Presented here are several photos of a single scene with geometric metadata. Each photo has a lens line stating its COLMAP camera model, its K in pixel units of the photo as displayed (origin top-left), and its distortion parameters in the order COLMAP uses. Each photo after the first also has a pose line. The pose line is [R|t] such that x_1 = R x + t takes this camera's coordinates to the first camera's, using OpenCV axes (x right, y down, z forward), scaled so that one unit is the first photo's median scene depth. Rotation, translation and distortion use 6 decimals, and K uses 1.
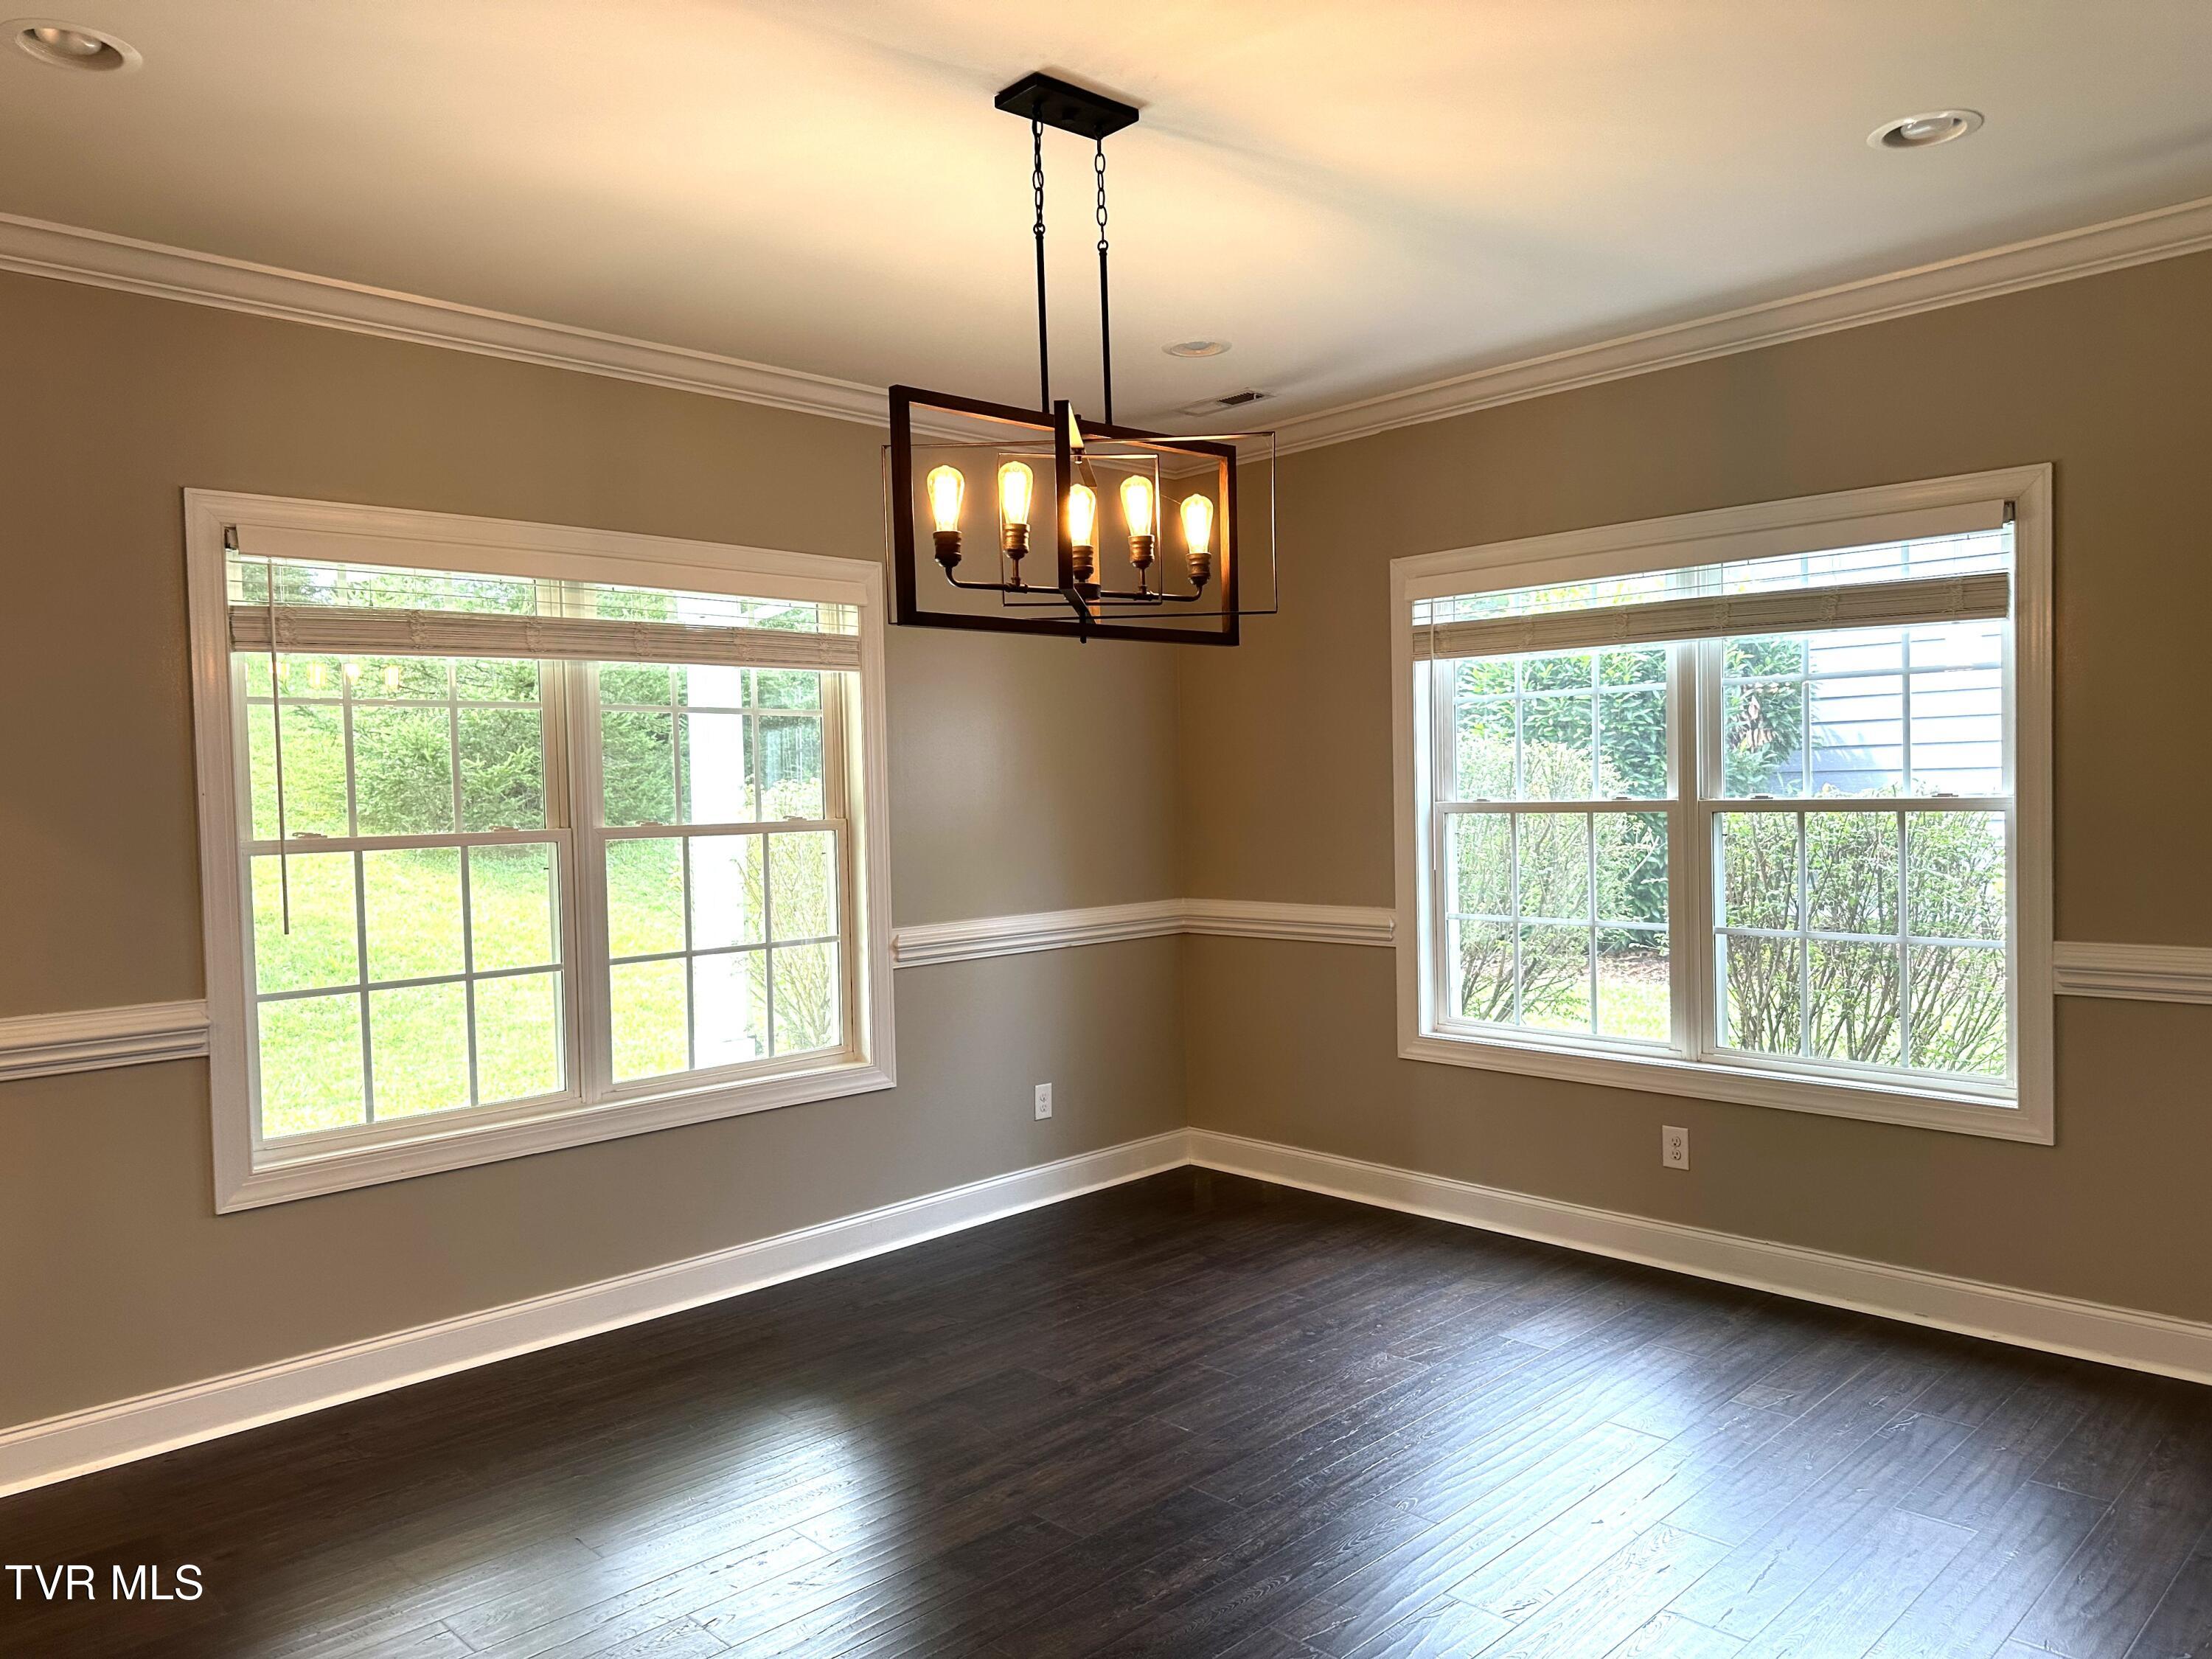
lens RADIAL K [[1554.4, 0, 1108.3], [0, 1554.4, 845.3], [0, 0, 1]] dist [0.042510, -0.050267]
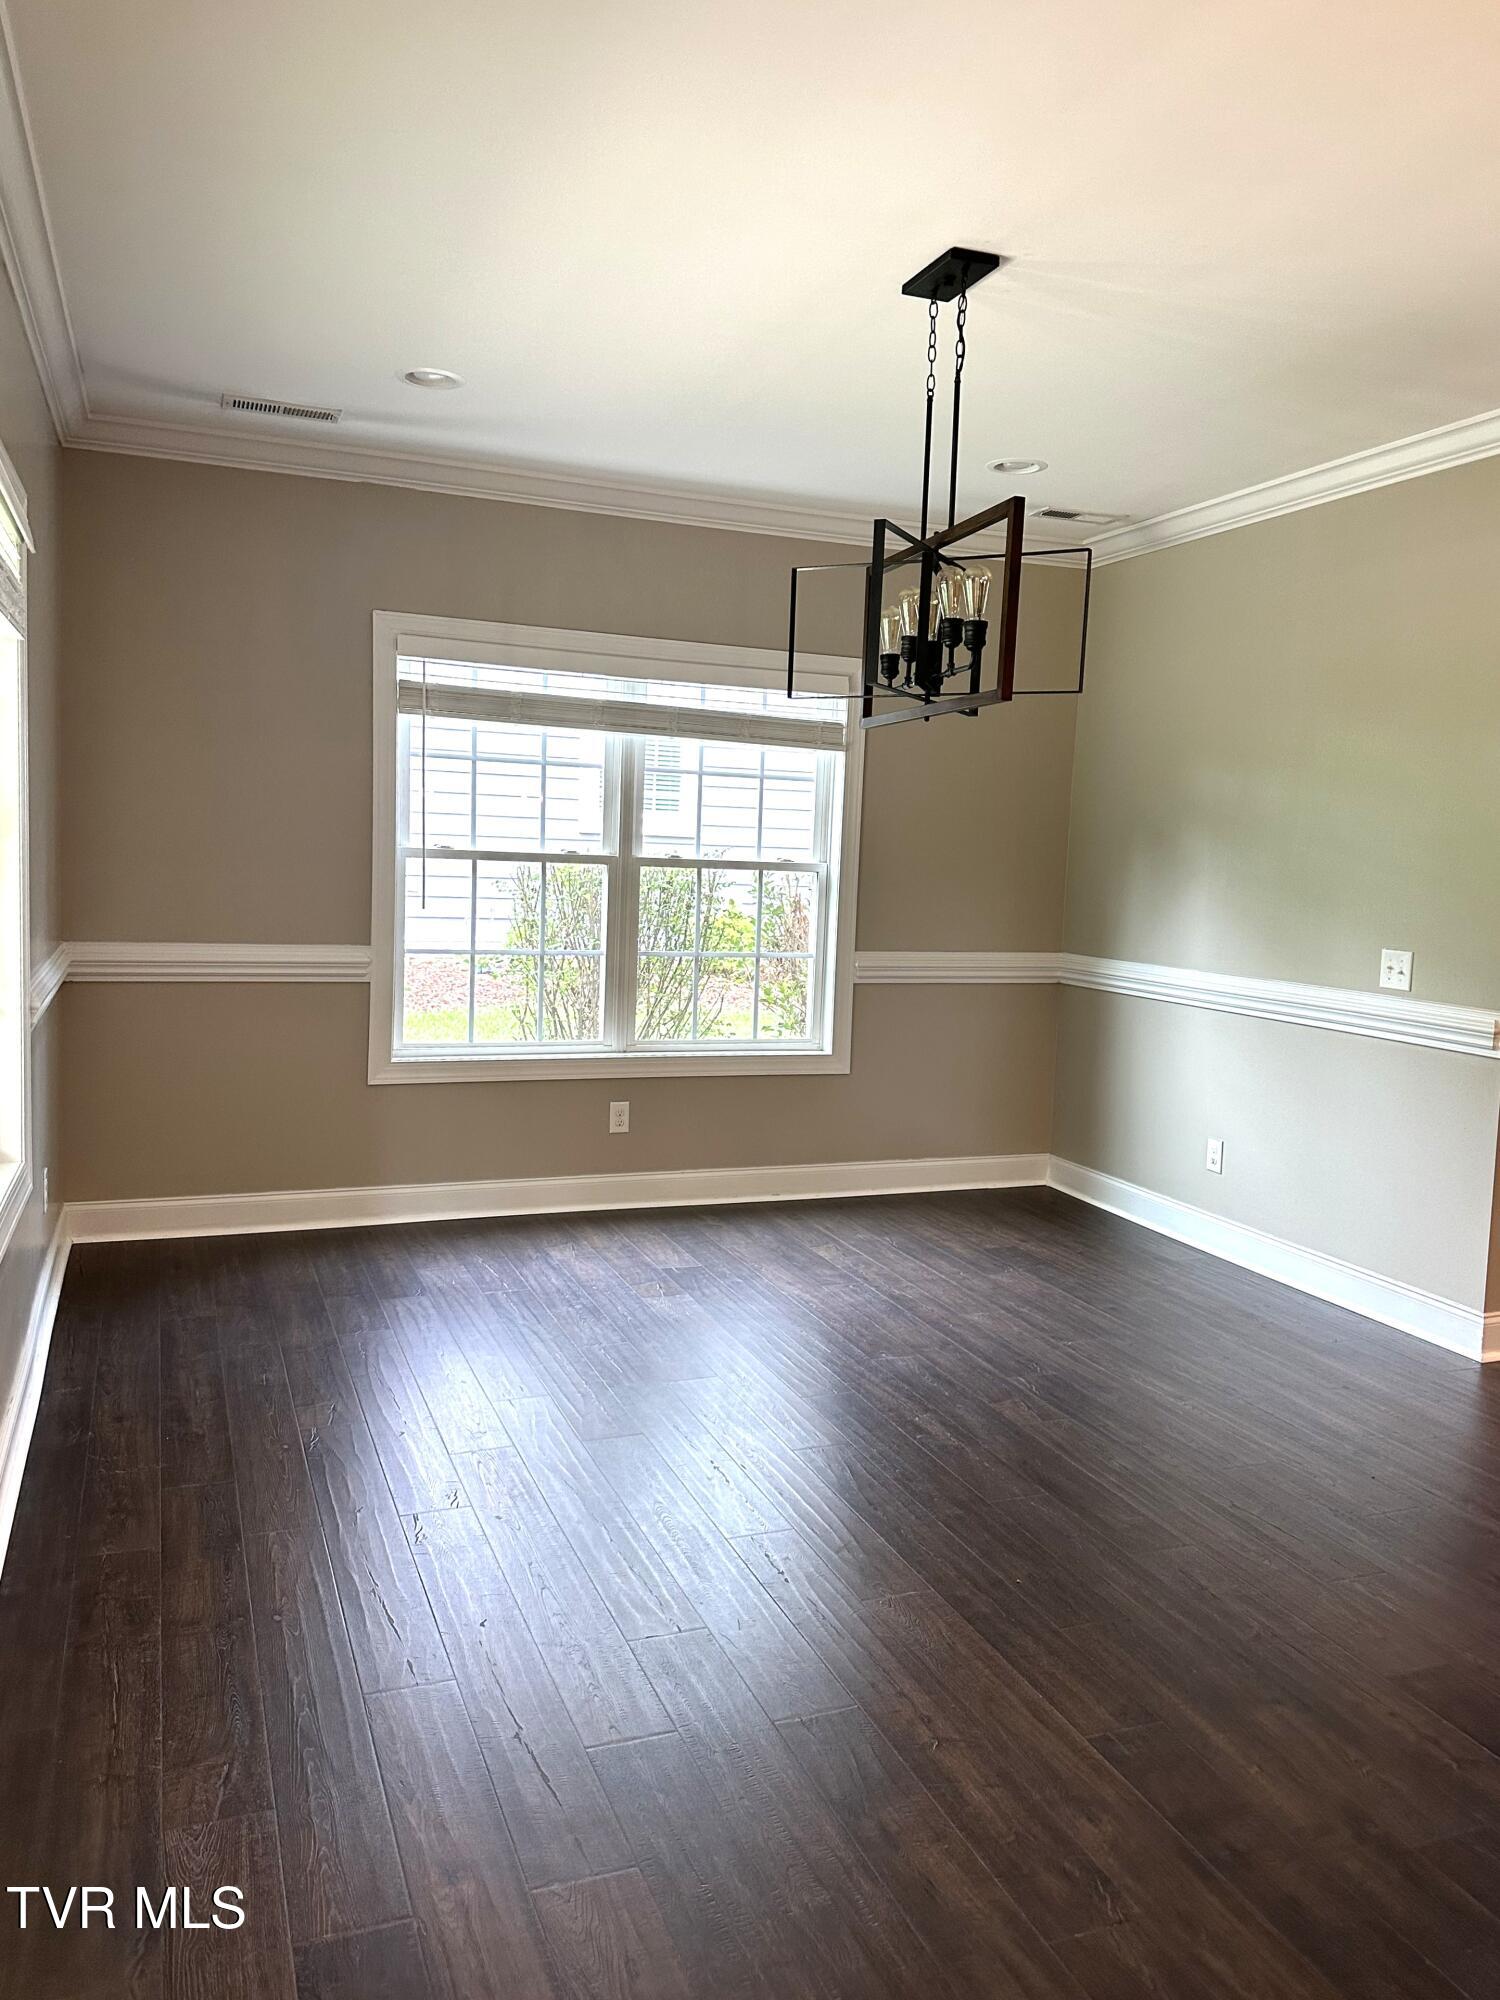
lens RADIAL K [[1405.4, 0, 739.4], [0, 1405.4, 1010.4], [0, 0, 1]] dist [0.042510, -0.050267]
pose [[0.378322, -0.065652, 0.923343, -0.695860], [-0.014750, 0.996928, 0.076927, 0.008537], [-0.925557, -0.042723, 0.376191, 0.456361]]
